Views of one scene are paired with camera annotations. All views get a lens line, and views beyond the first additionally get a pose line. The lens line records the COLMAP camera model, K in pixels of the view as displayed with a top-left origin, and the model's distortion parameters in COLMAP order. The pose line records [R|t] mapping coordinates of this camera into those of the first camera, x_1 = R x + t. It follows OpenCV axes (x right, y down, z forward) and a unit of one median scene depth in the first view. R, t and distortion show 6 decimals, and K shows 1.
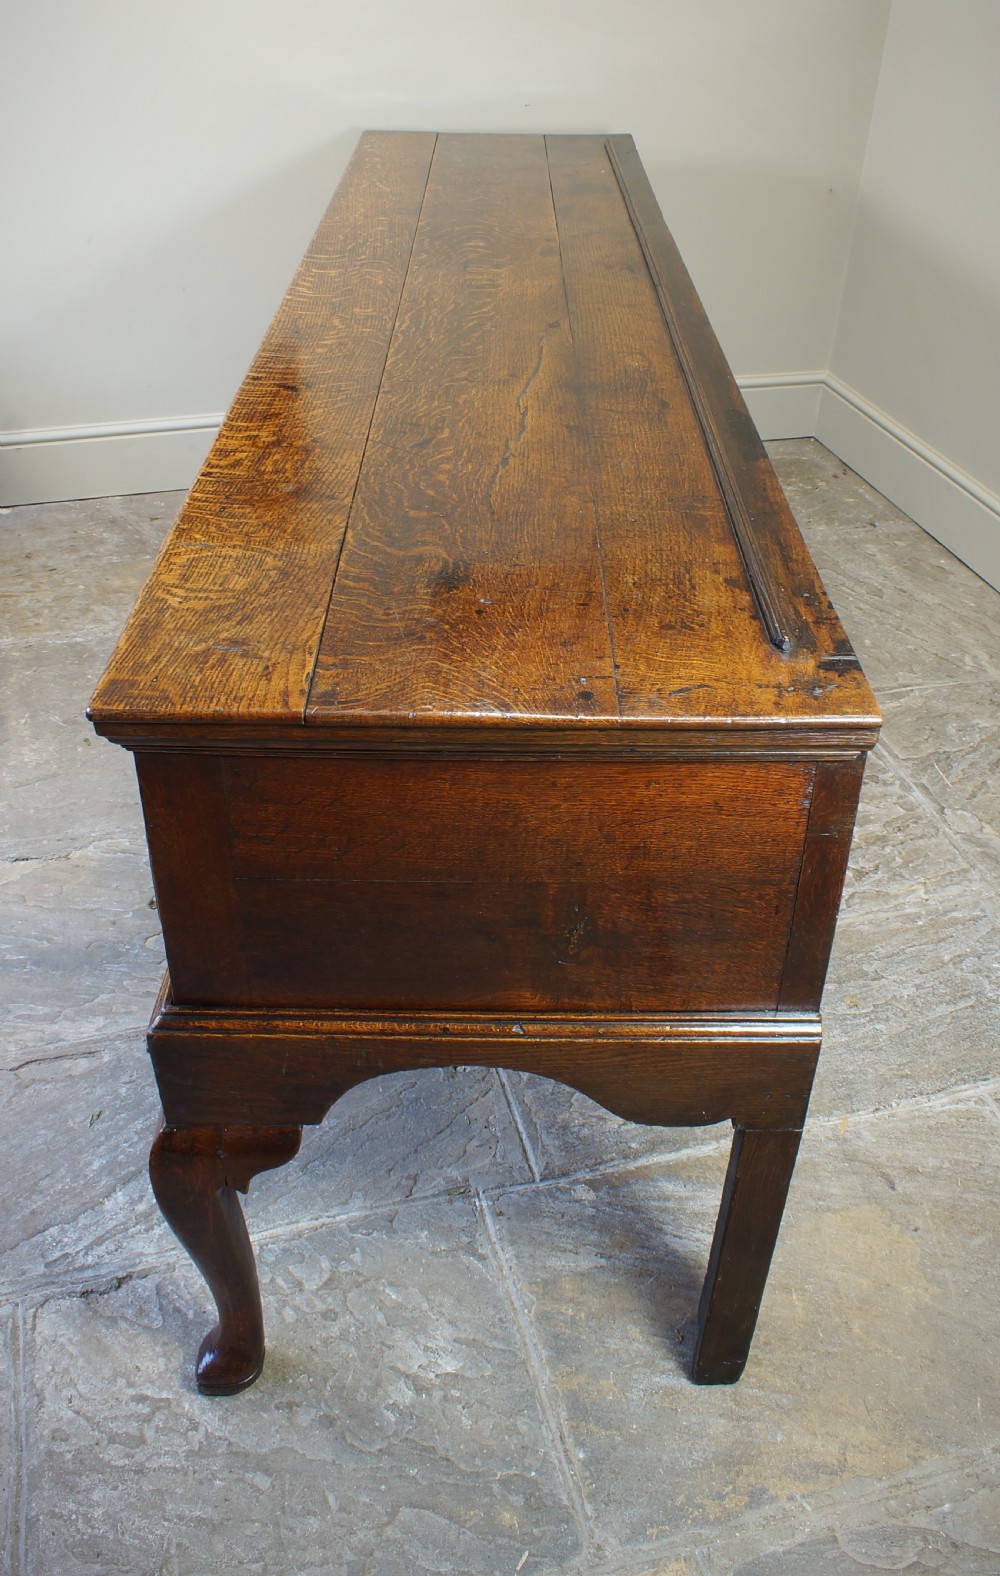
lens RADIAL K [[1397.3, 0, 509.7], [0, 1397.3, 645.6], [0, 0, 1]] dist [-0.150831, 0.113683]
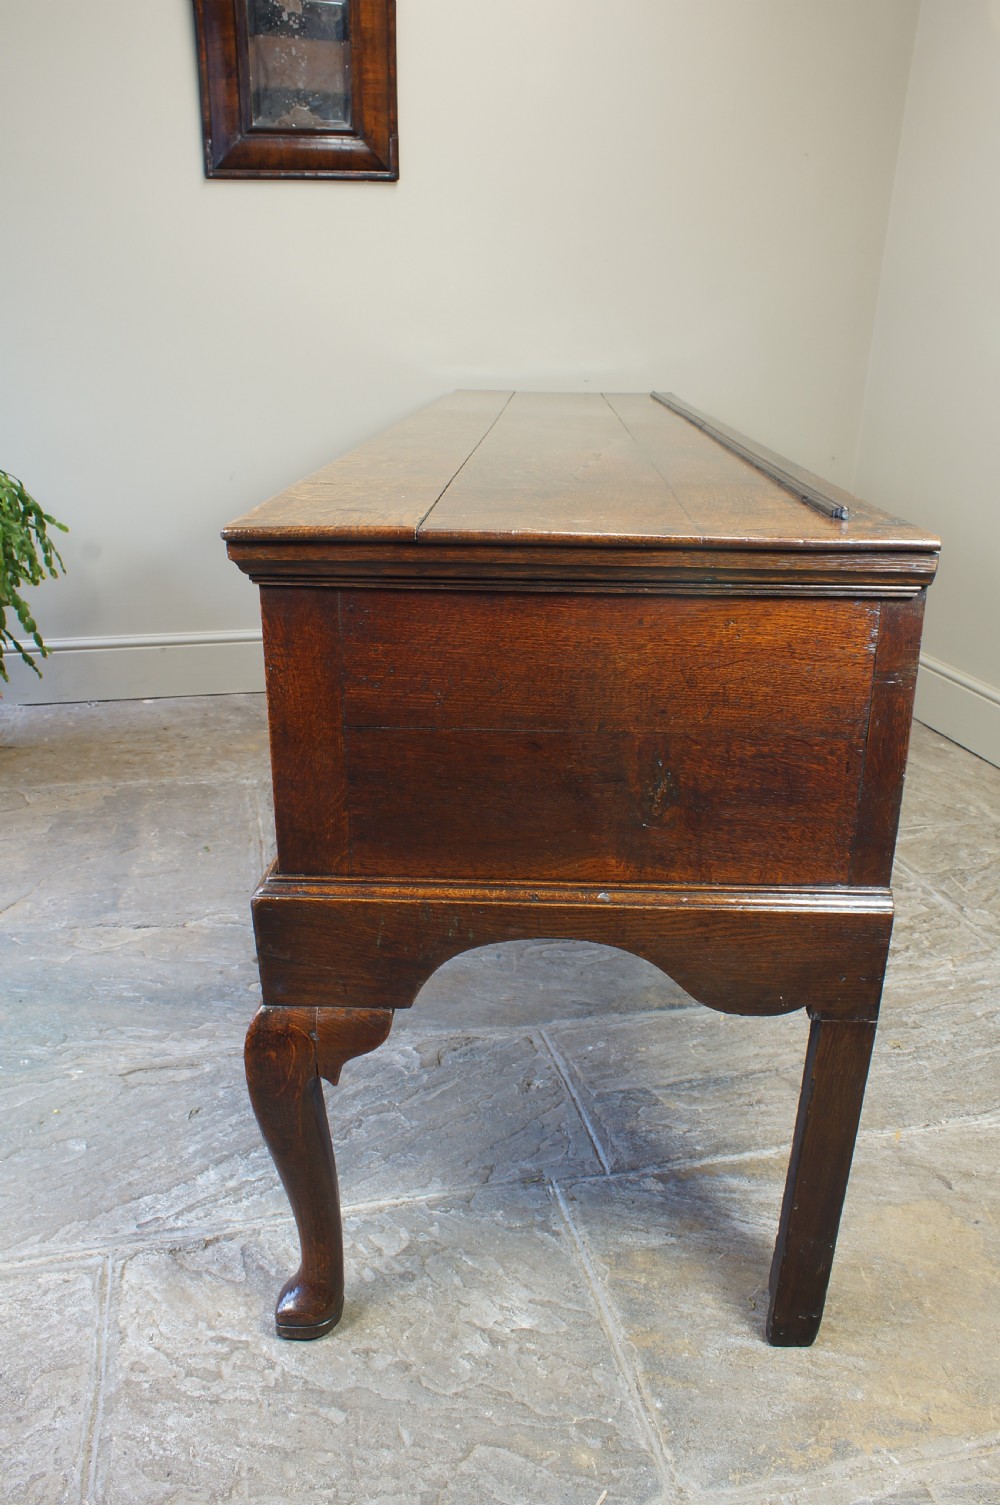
lens RADIAL K [[1156.6, 0, 503.9], [0, 1156.6, 726.6], [0, 0, 1]] dist [-0.149026, 0.111381]
pose [[0.998845, 0.006017, -0.047676, -0.022394], [-0.015201, 0.980745, -0.194700, 0.252310], [0.045587, 0.195199, 0.979704, 0.090311]]
